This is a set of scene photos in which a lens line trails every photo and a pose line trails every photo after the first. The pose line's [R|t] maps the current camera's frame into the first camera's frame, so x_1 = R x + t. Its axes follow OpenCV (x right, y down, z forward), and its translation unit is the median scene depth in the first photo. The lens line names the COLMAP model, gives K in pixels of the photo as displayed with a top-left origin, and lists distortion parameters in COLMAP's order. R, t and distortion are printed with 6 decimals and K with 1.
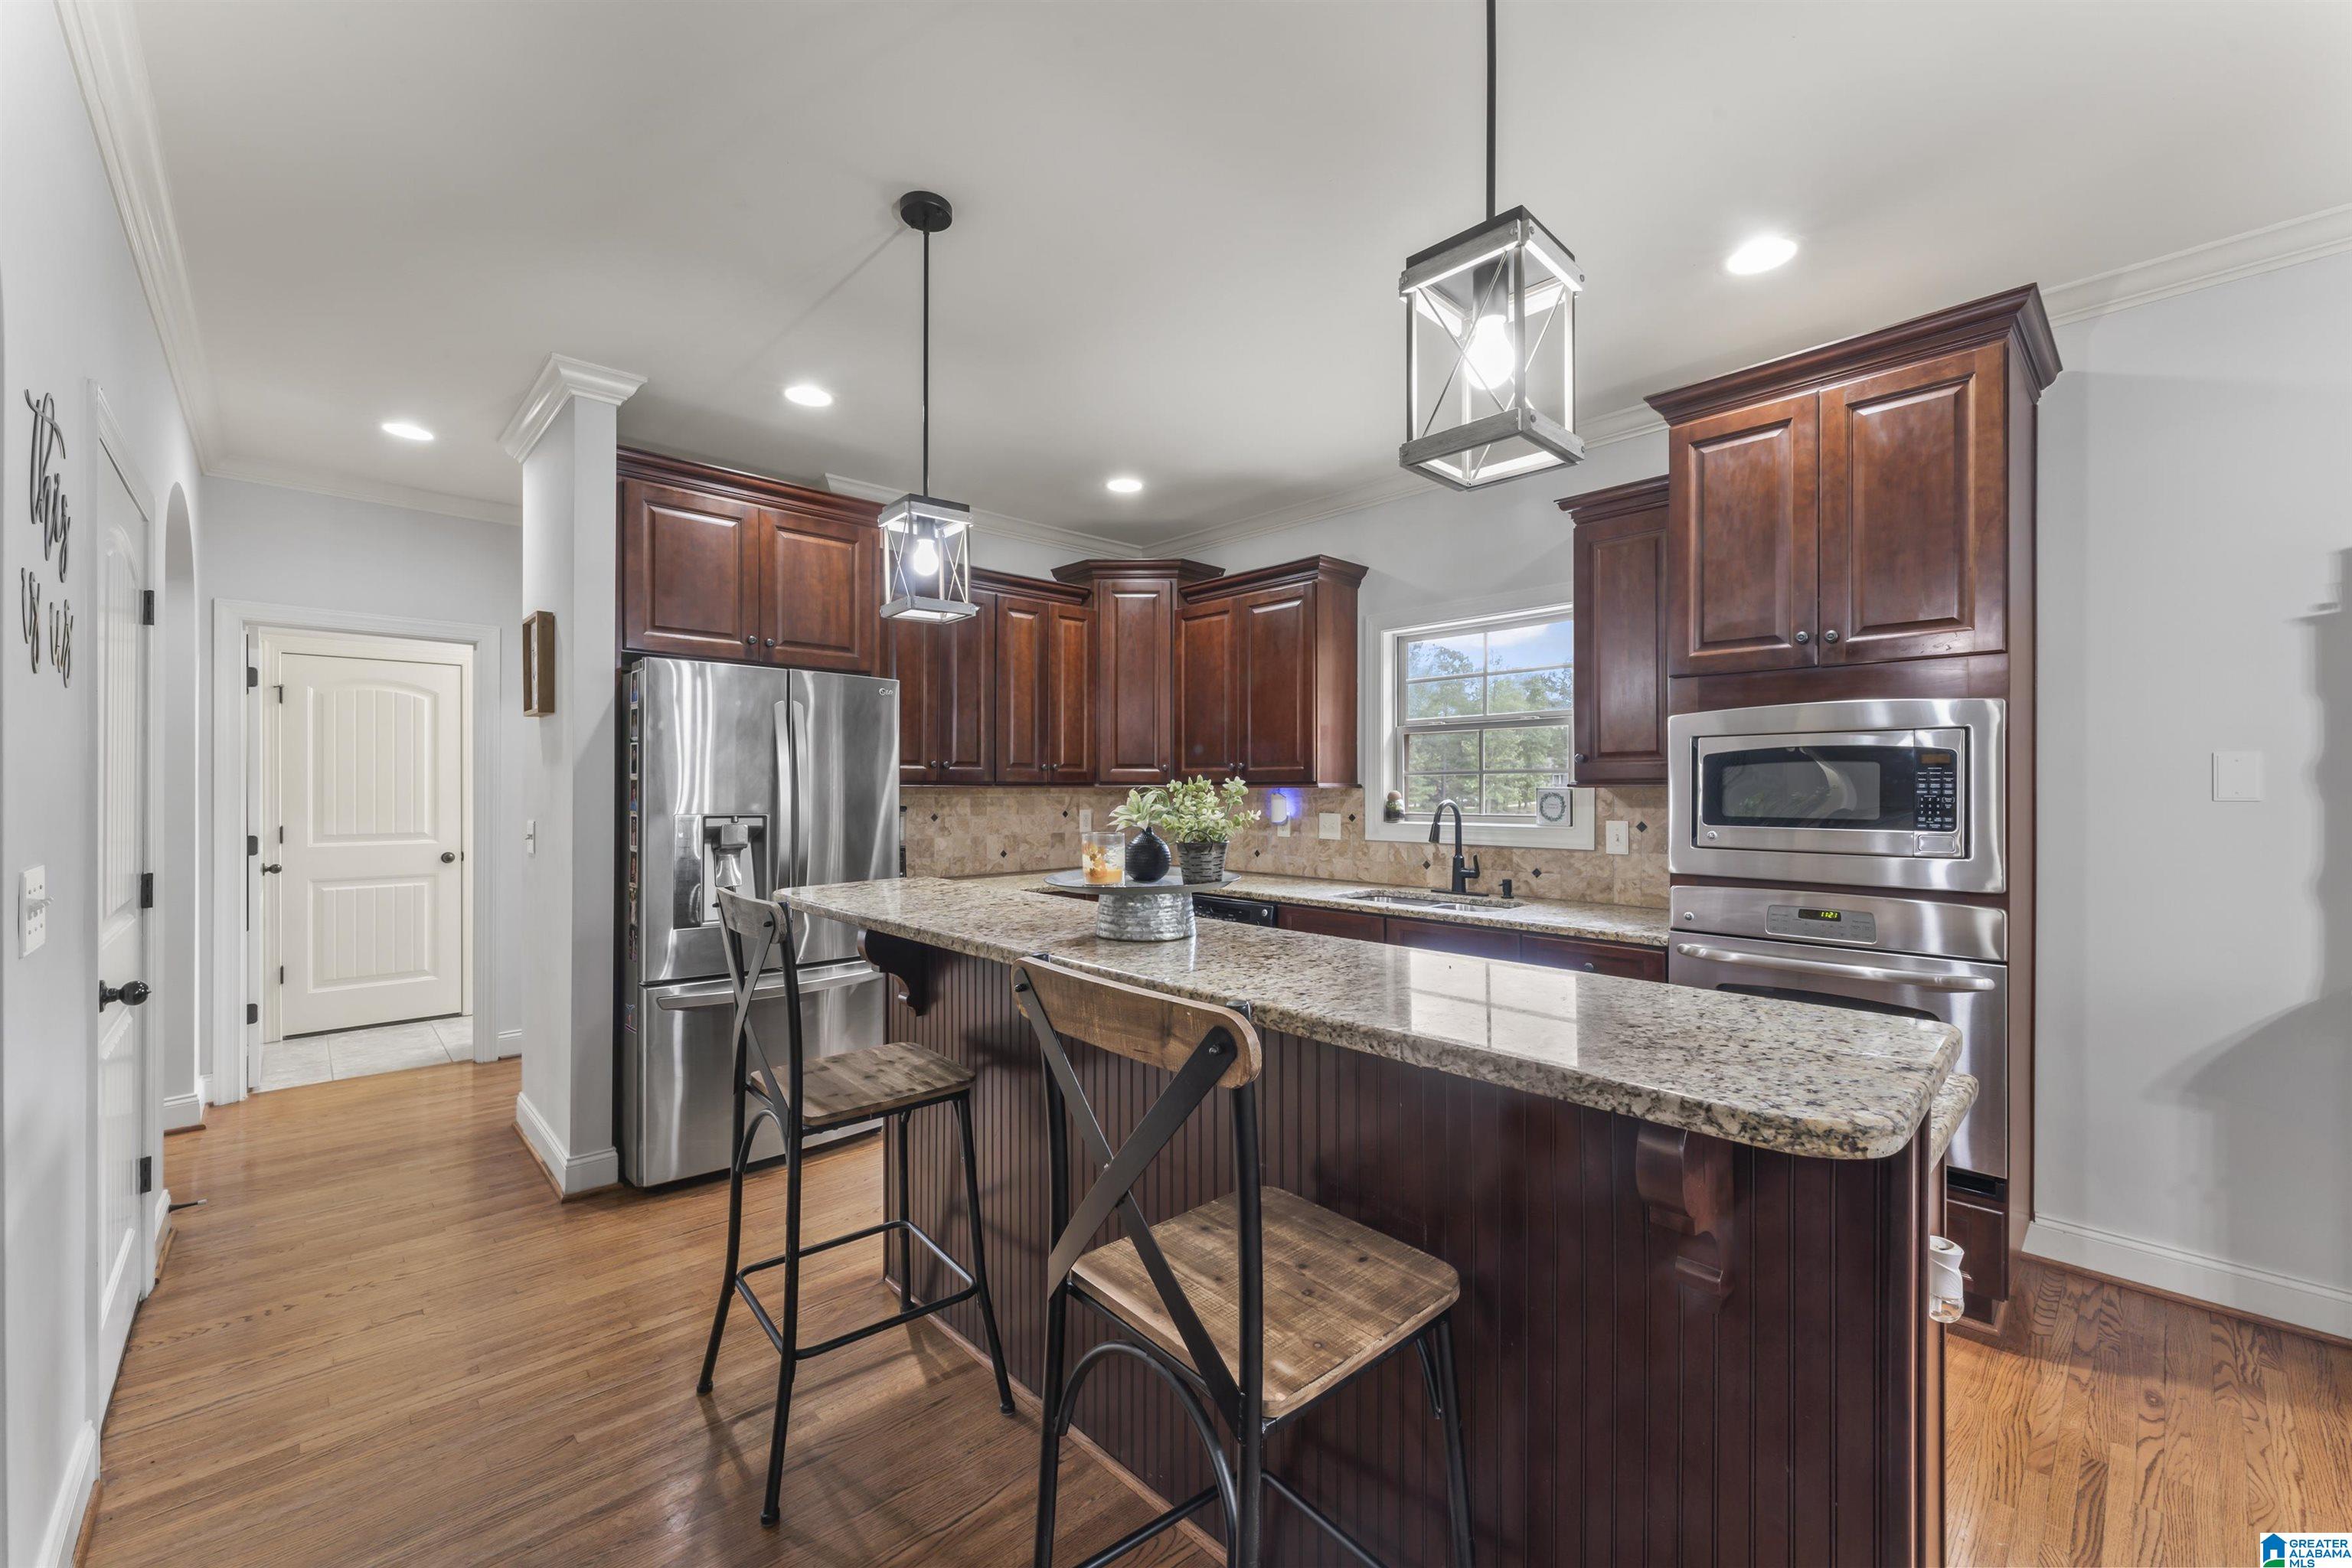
lens RADIAL K [[945.4, 0, 1176.0], [0, 945.4, 784.0], [0, 0, 1]] dist [0.000933, 0.000095]
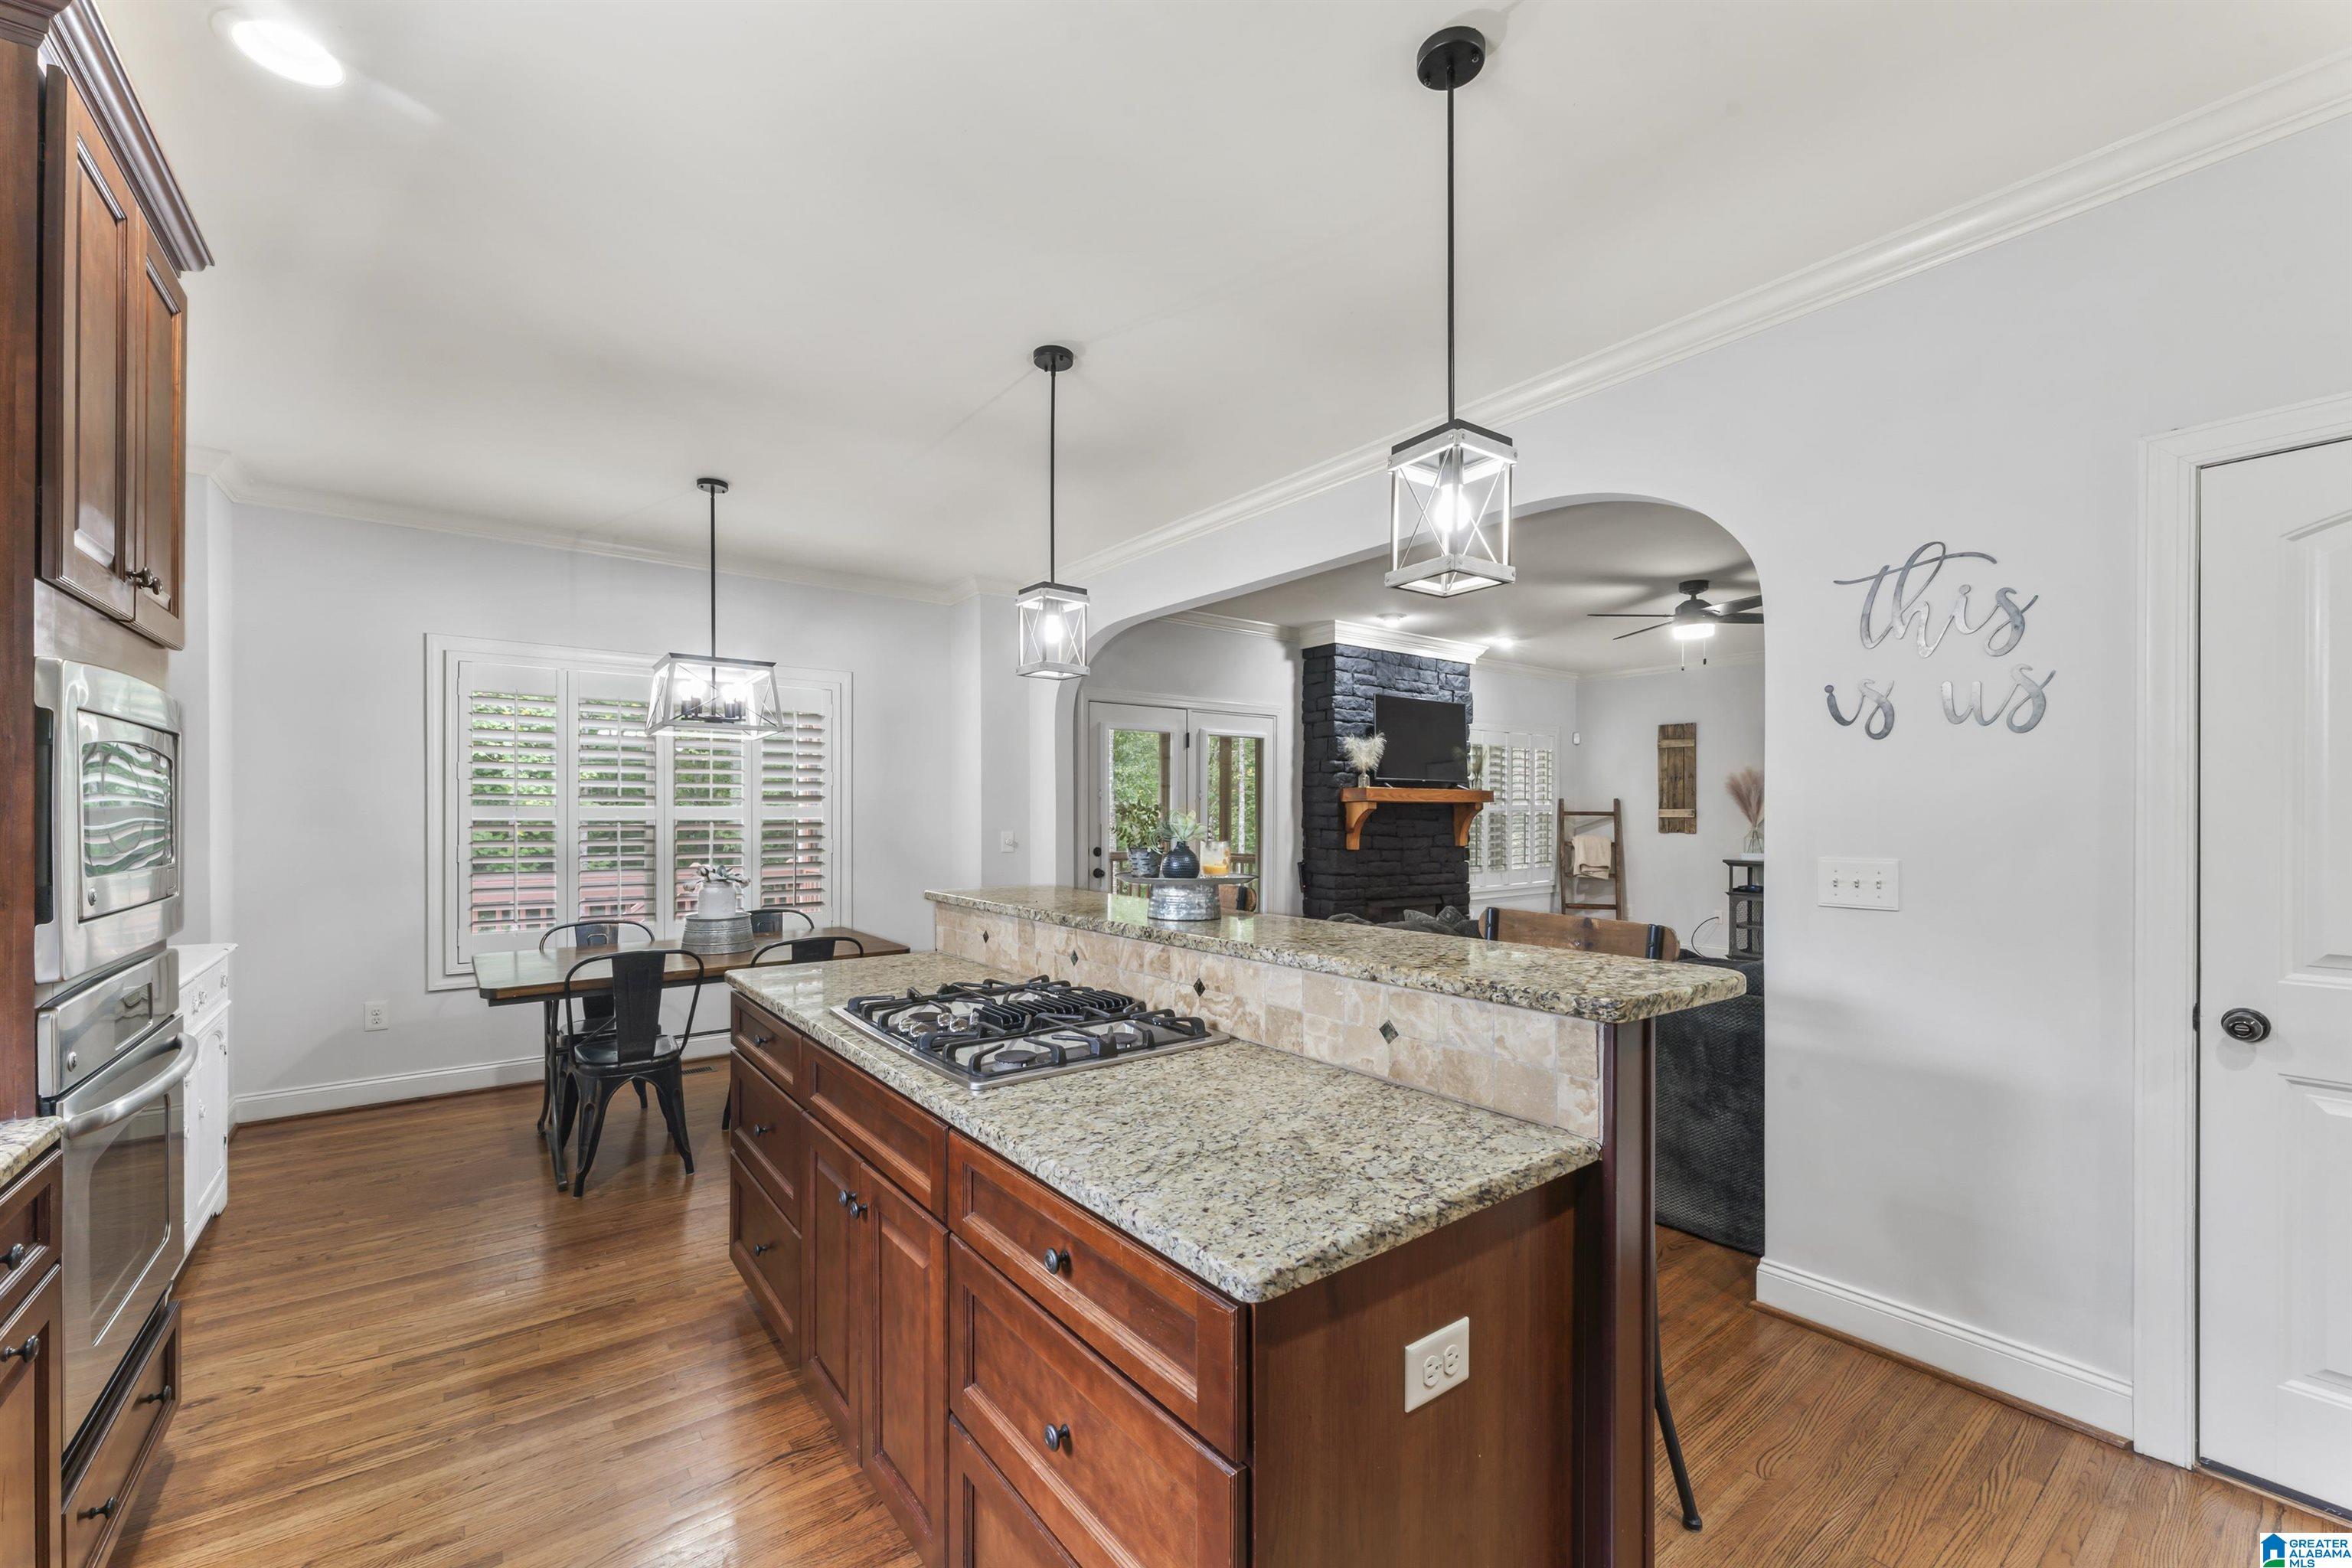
lens RADIAL K [[940.4, 0, 1170.1], [0, 940.4, 809.5], [0, 0, 1]] dist [0.003566, 0.000201]
pose [[-0.994899, 0.000153, 0.100877, -0.072996], [-0.000471, 0.999981, -0.006158, 0.007336], [-0.100876, -0.006174, -0.994880, 1.161655]]
